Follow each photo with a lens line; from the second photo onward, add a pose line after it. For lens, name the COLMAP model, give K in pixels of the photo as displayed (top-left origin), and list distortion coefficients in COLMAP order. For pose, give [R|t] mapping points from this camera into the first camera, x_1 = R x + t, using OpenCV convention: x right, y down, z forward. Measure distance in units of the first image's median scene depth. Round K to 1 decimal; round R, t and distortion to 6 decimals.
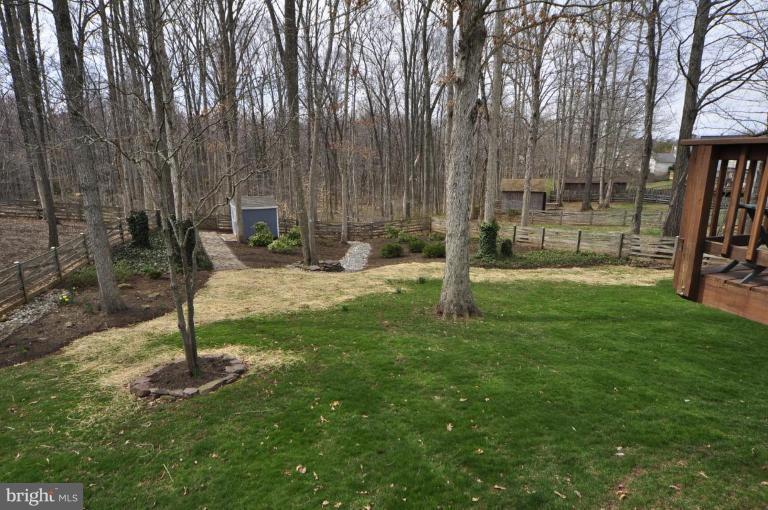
lens RADIAL K [[411.7, 0, 382.4], [0, 411.7, 254.2], [0, 0, 1]] dist [-0.016474, 0.004478]
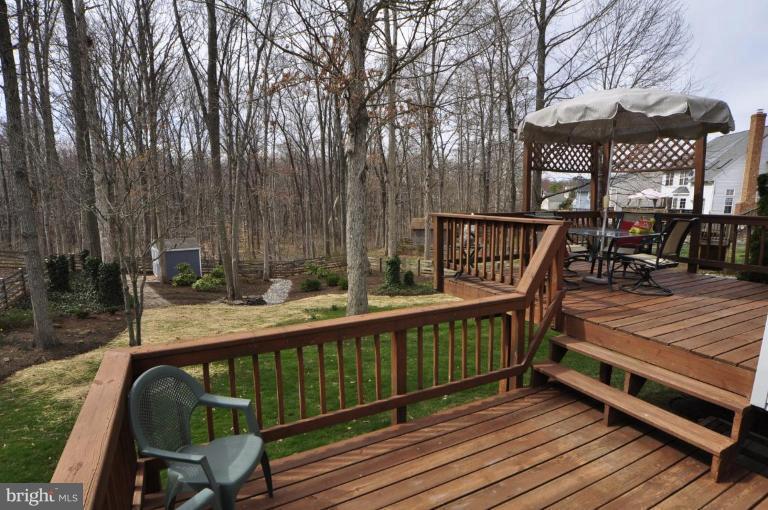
lens RADIAL K [[411.7, 0, 386.6], [0, 411.7, 259.4], [0, 0, 1]] dist [-0.016474, 0.004478]
pose [[0.981658, -0.028626, 0.188488, 0.020129], [0.043107, 0.996387, -0.073180, 0.015020], [-0.185712, 0.079963, 0.979345, -0.154482]]
